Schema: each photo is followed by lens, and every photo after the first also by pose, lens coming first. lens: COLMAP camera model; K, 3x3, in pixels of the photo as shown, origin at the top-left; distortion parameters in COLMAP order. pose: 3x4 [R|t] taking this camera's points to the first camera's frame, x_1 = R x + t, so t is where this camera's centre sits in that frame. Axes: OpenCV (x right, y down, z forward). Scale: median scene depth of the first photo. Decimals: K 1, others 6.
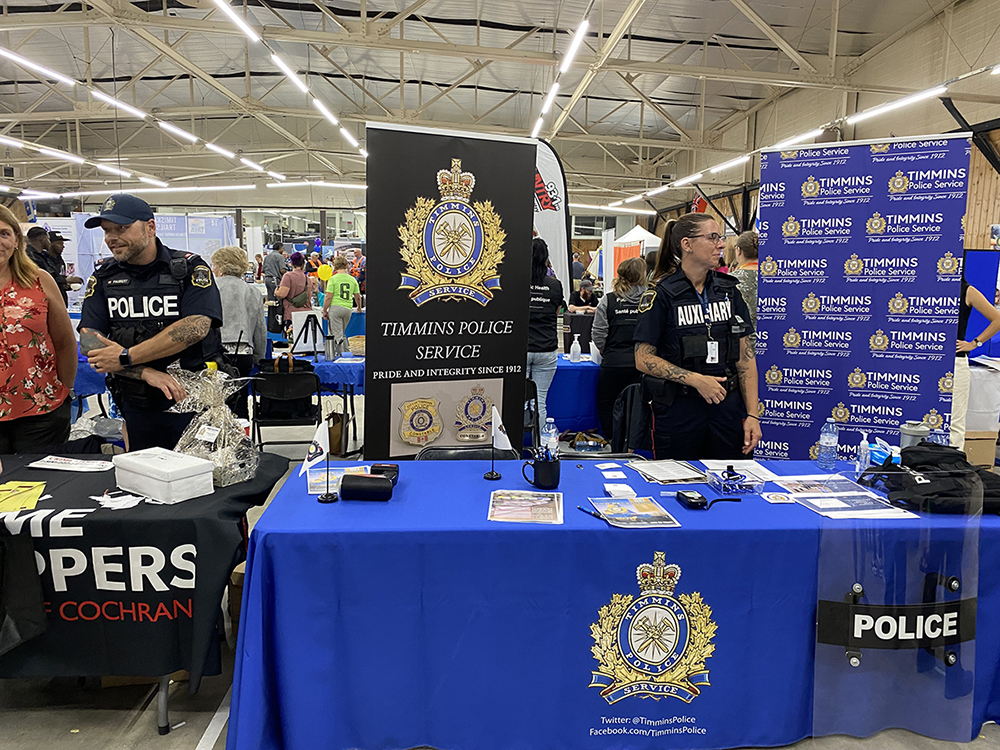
lens RADIAL K [[753.1, 0, 500.0], [0, 753.1, 375.0], [0, 0, 1]] dist [0.009080, -0.030627]
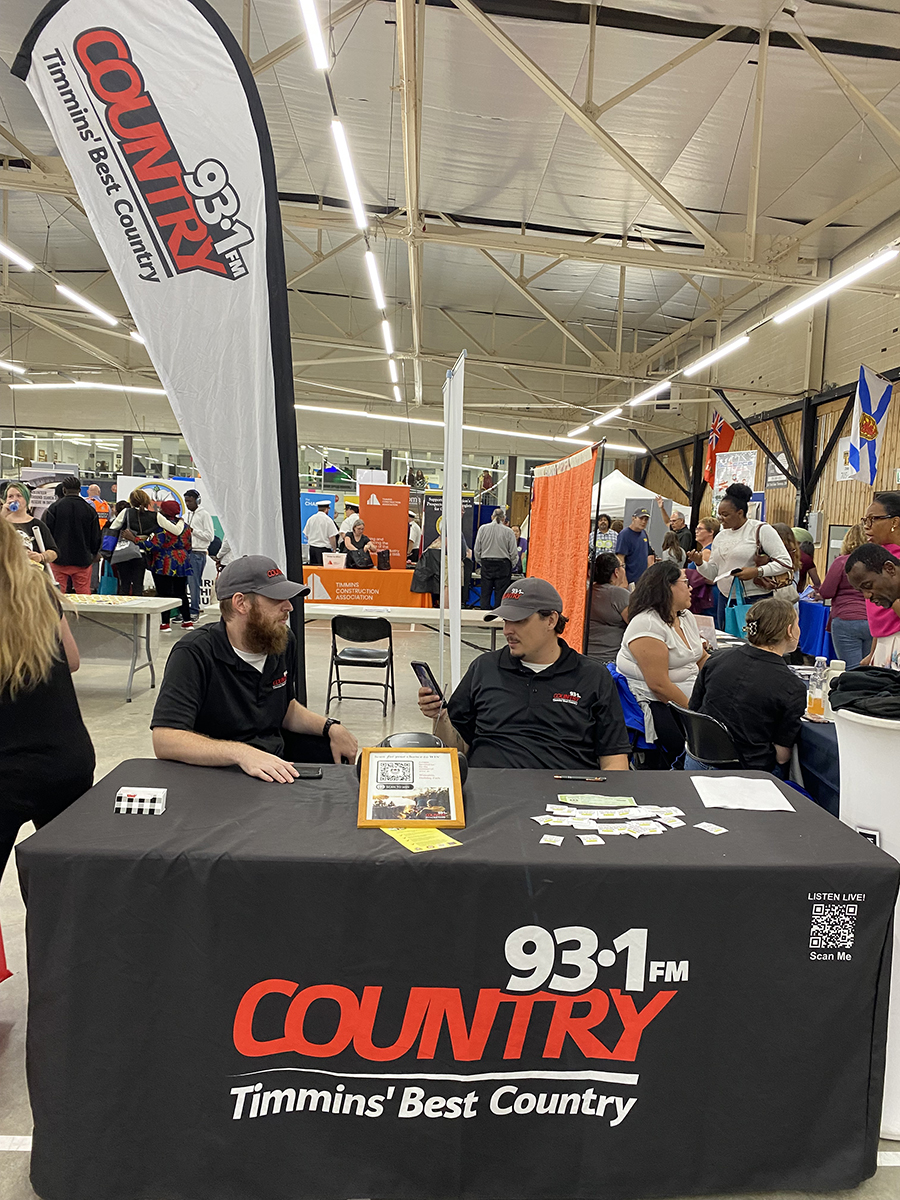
lens RADIAL K [[903.7, 0, 450.0], [0, 903.7, 600.0], [0, 0, 1]] dist [0.009080, -0.030627]
pose [[0.999479, 0.031124, -0.008599, 0.068839], [-0.031656, 0.996984, -0.070862, -0.044767], [0.006367, 0.071097, 0.997449, 0.330238]]
